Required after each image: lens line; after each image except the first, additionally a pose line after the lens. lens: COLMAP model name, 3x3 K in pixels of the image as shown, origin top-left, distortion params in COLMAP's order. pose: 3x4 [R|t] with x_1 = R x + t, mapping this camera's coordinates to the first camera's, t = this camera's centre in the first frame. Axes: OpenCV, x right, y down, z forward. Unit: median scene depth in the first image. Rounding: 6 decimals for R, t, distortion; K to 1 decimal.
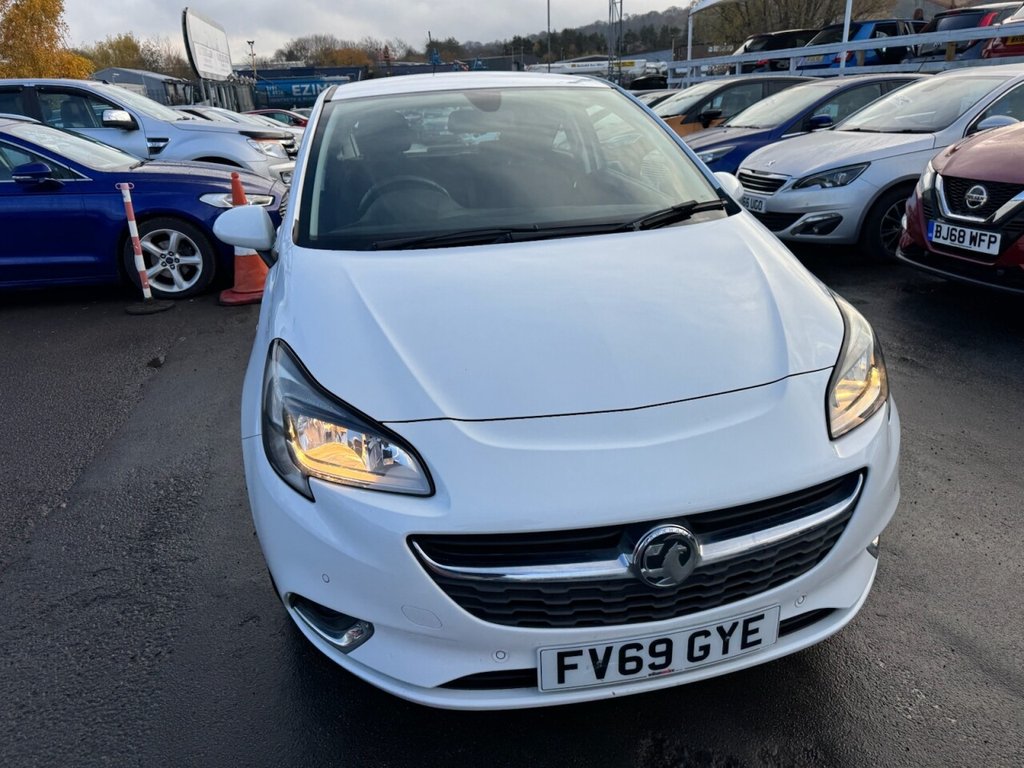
lens RADIAL K [[733.5, 0, 506.3], [0, 733.5, 378.3], [0, 0, 1]] dist [0.004715, -0.011633]
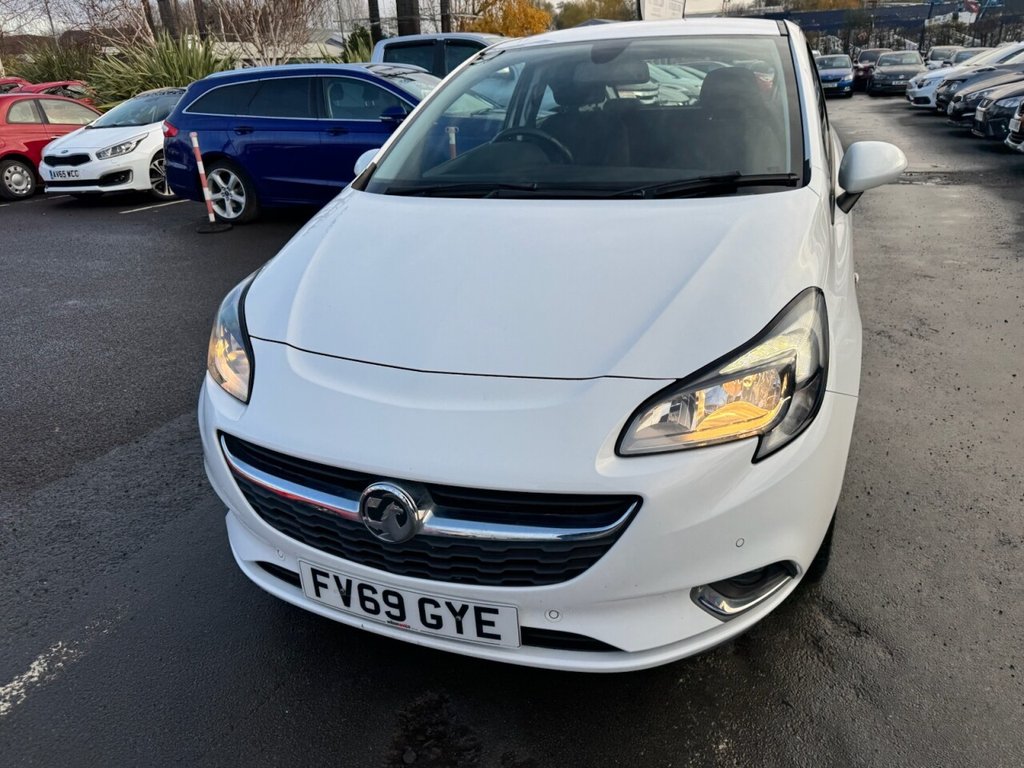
lens RADIAL K [[733.5, 0, 503.3], [0, 733.5, 386.5], [0, 0, 1]] dist [0.004715, -0.011633]
pose [[0.834172, 0.221037, -0.505272, 0.412460], [-0.185415, 0.975241, 0.120522, -0.040947], [0.519402, -0.006851, 0.854503, 0.103134]]
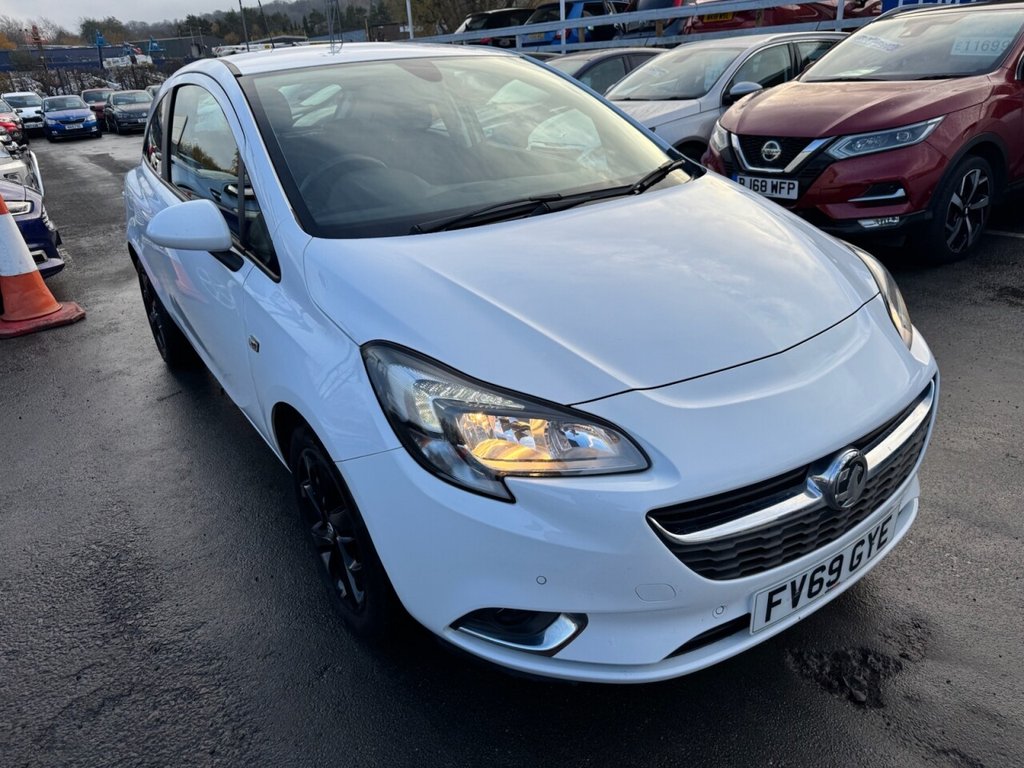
lens RADIAL K [[733.5, 0, 505.6], [0, 733.5, 383.2], [0, 0, 1]] dist [0.004715, -0.011633]
pose [[0.926530, -0.162629, 0.339255, -0.294353], [0.153394, 0.986685, 0.054060, -0.016568], [-0.343530, 0.001951, 0.939140, 0.075842]]
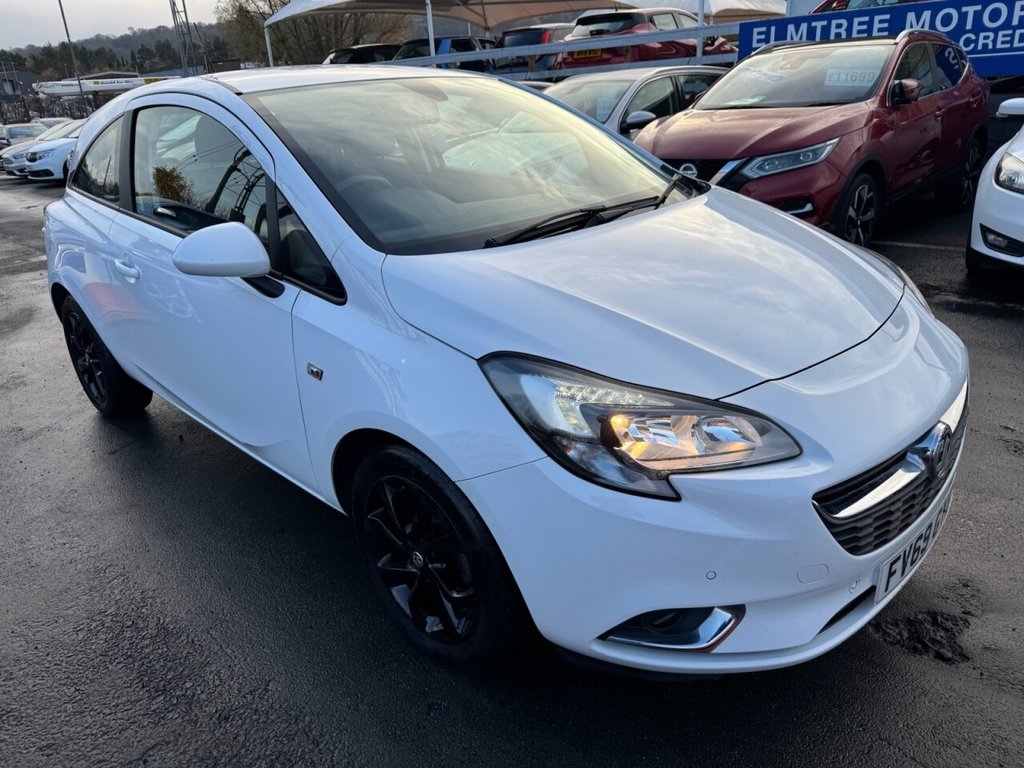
lens RADIAL K [[733.5, 0, 507.9], [0, 733.5, 387.3], [0, 0, 1]] dist [0.004715, -0.011633]
pose [[0.833700, -0.214029, 0.509054, -0.464868], [0.219196, 0.974364, 0.050679, -0.033924], [-0.506851, 0.069331, 0.859241, 0.163835]]
